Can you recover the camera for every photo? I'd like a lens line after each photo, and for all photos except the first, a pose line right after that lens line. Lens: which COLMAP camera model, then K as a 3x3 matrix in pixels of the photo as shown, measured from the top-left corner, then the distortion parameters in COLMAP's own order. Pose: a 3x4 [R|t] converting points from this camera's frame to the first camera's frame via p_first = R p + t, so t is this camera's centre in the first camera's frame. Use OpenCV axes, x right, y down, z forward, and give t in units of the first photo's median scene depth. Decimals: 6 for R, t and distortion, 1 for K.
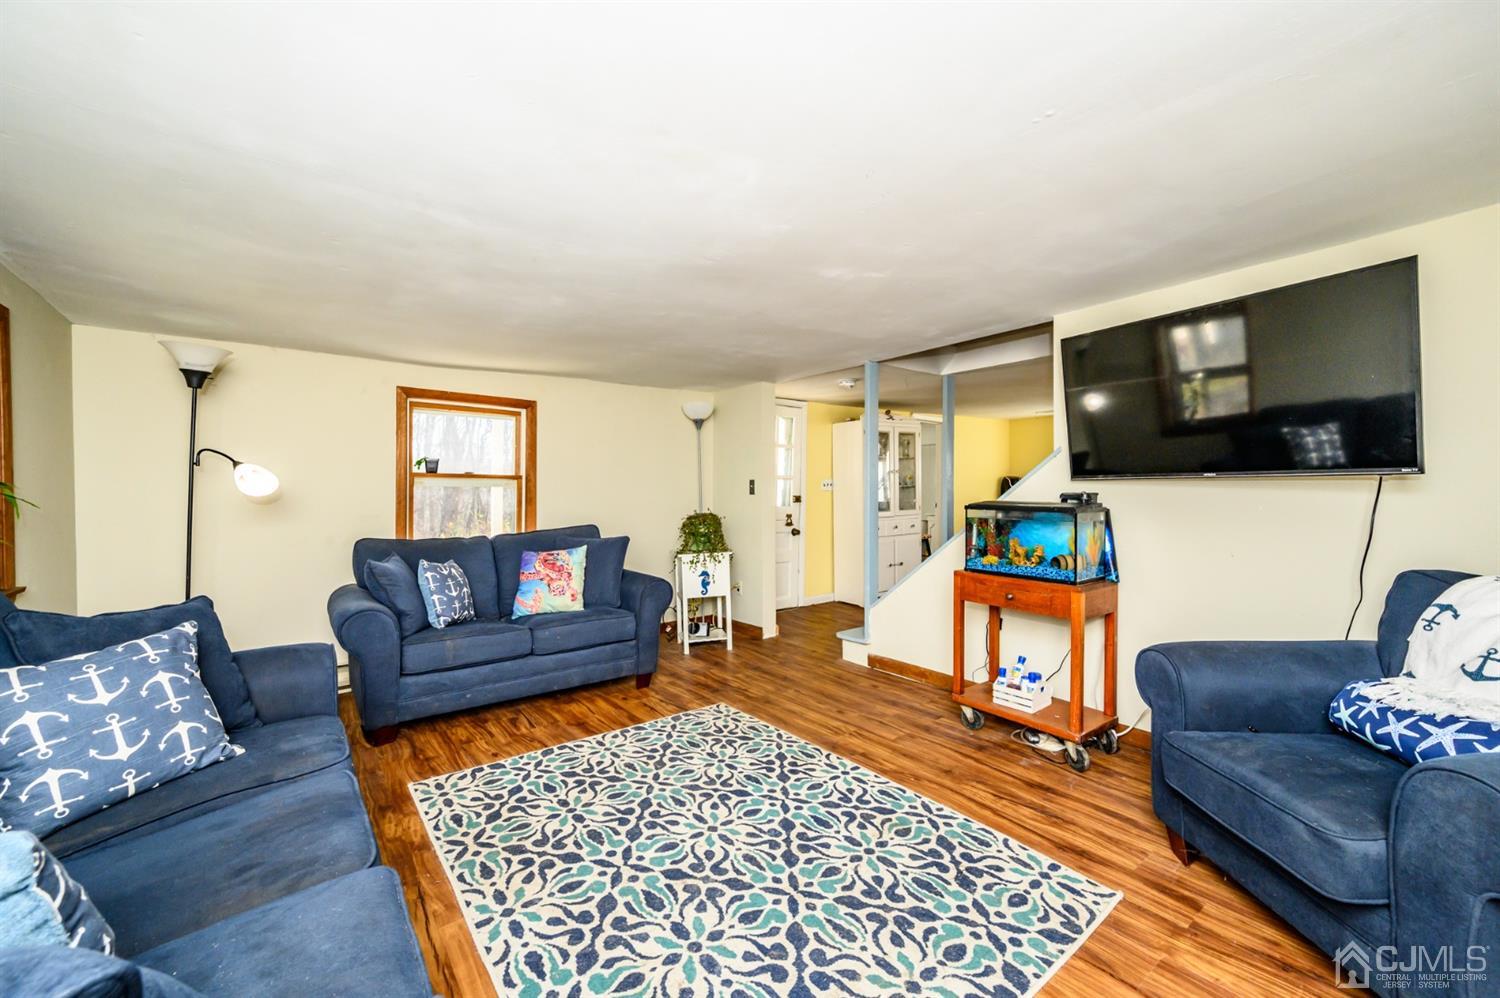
lens RADIAL K [[594.6, 0, 760.2], [0, 594.6, 494.4], [0, 0, 1]] dist [0.000242, 0.000193]
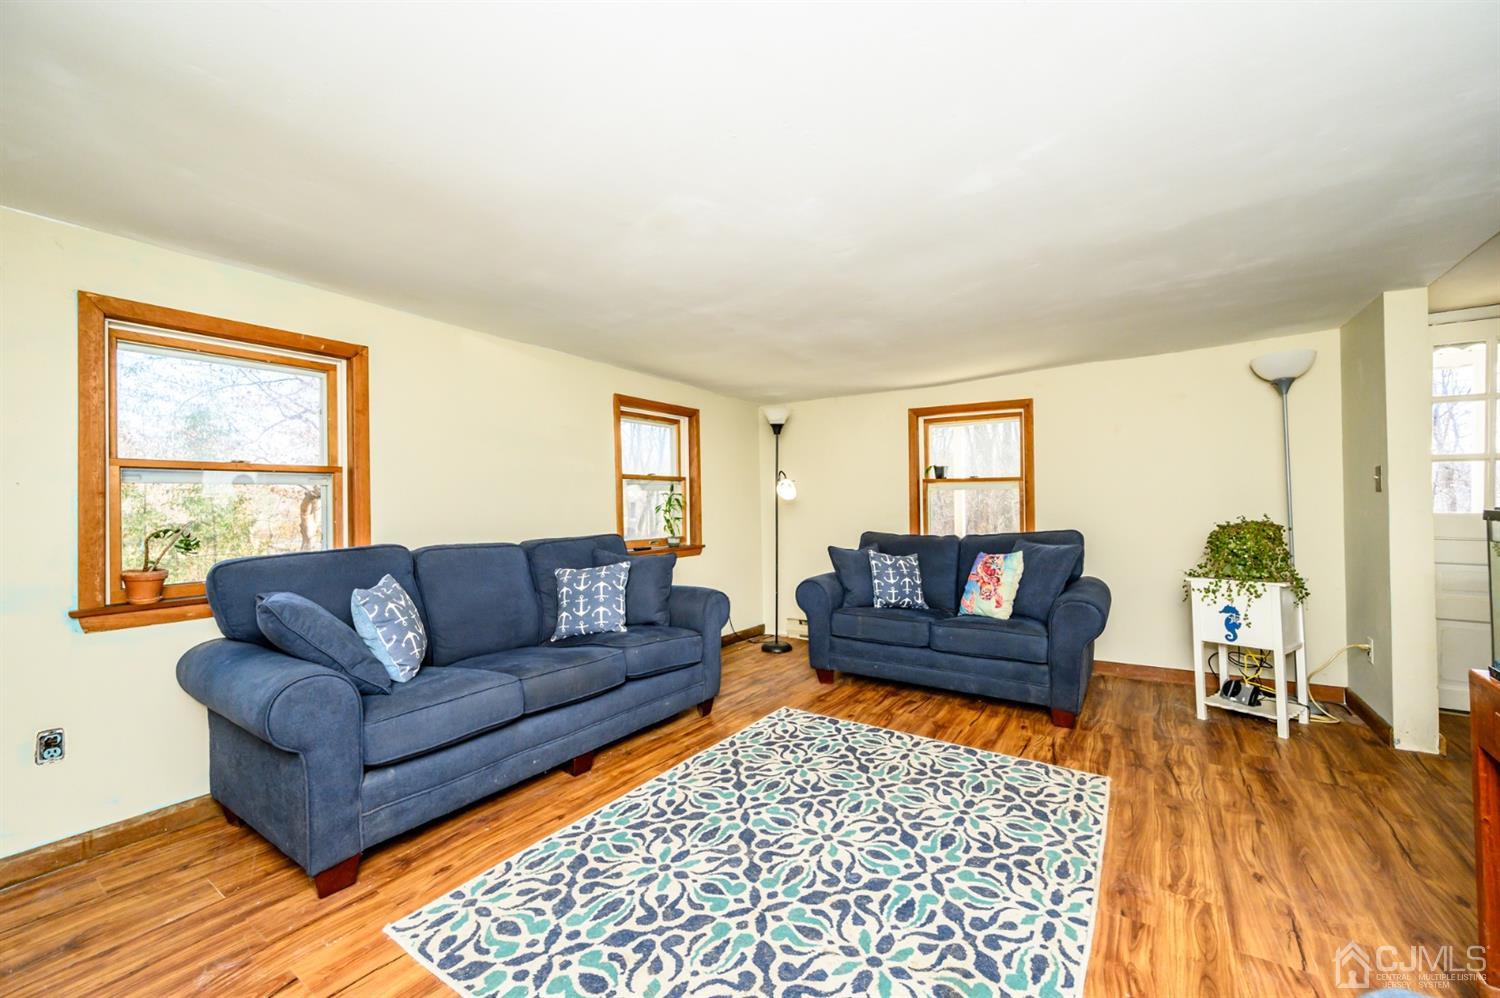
lens RADIAL K [[594.6, 0, 760.2], [0, 594.6, 494.4], [0, 0, 1]] dist [0.000242, 0.000193]
pose [[0.314896, -0.015251, -0.949004, 0.632153], [0.008210, 0.999877, -0.013344, 0.010069], [0.949091, -0.003589, 0.314983, 0.457120]]
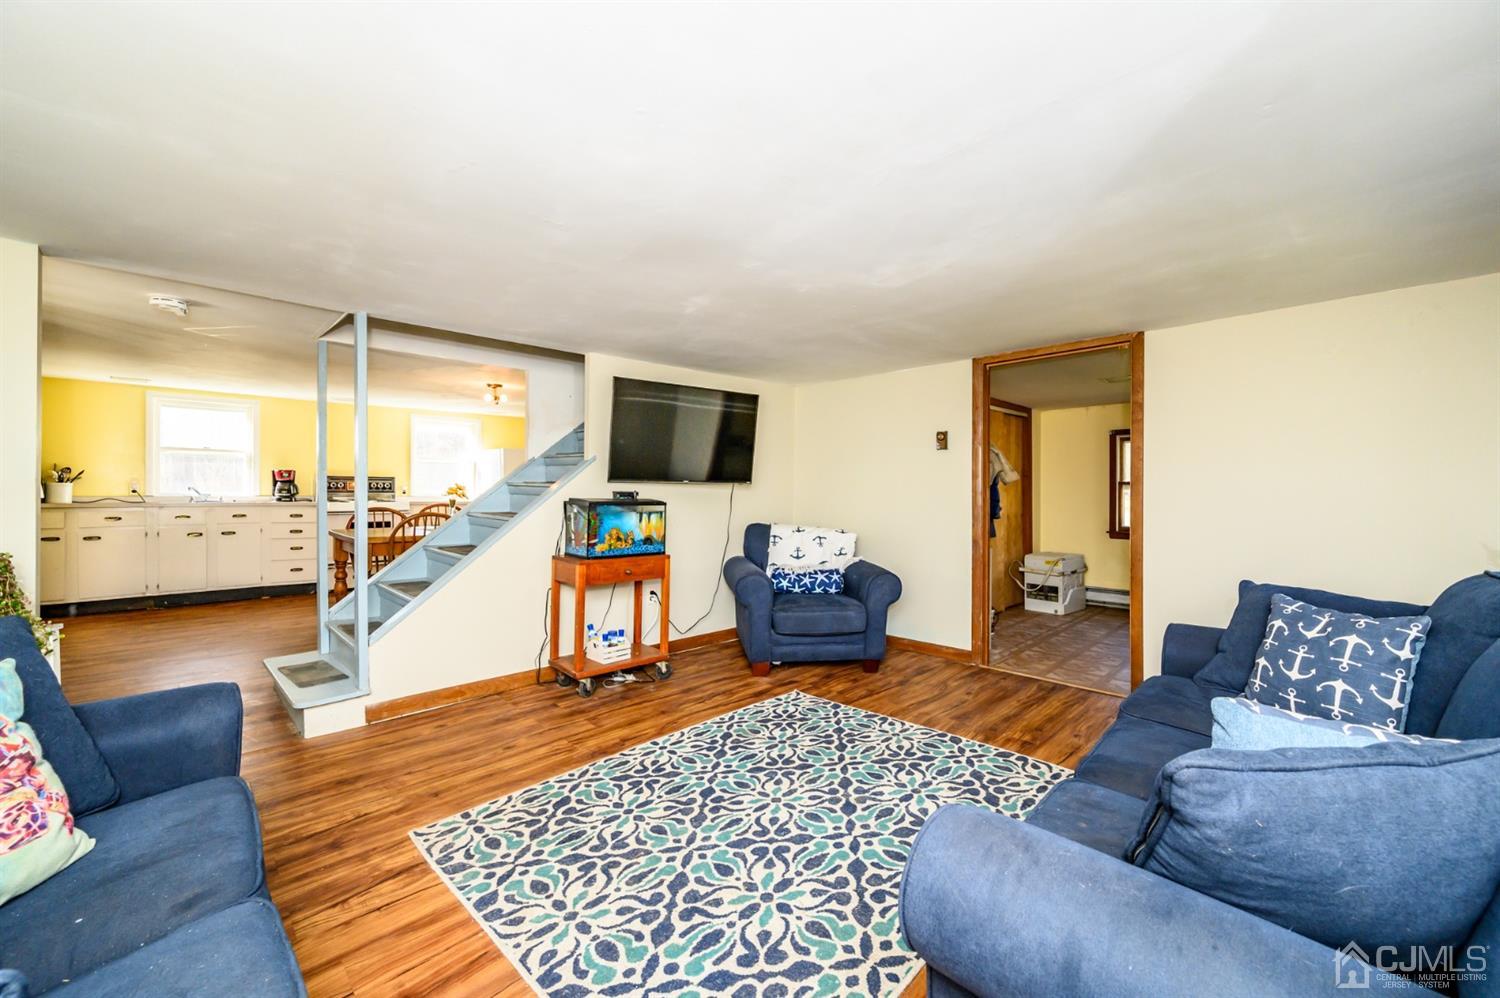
lens RADIAL K [[583.1, 0, 739.0], [0, 583.1, 492.0], [0, 0, 1]] dist [0.000799, 0.000000]
pose [[-0.097131, -0.002255, 0.995269, -0.881071], [-0.001588, 0.999997, 0.002111, -0.004491], [-0.995270, -0.001375, -0.097135, 0.907424]]
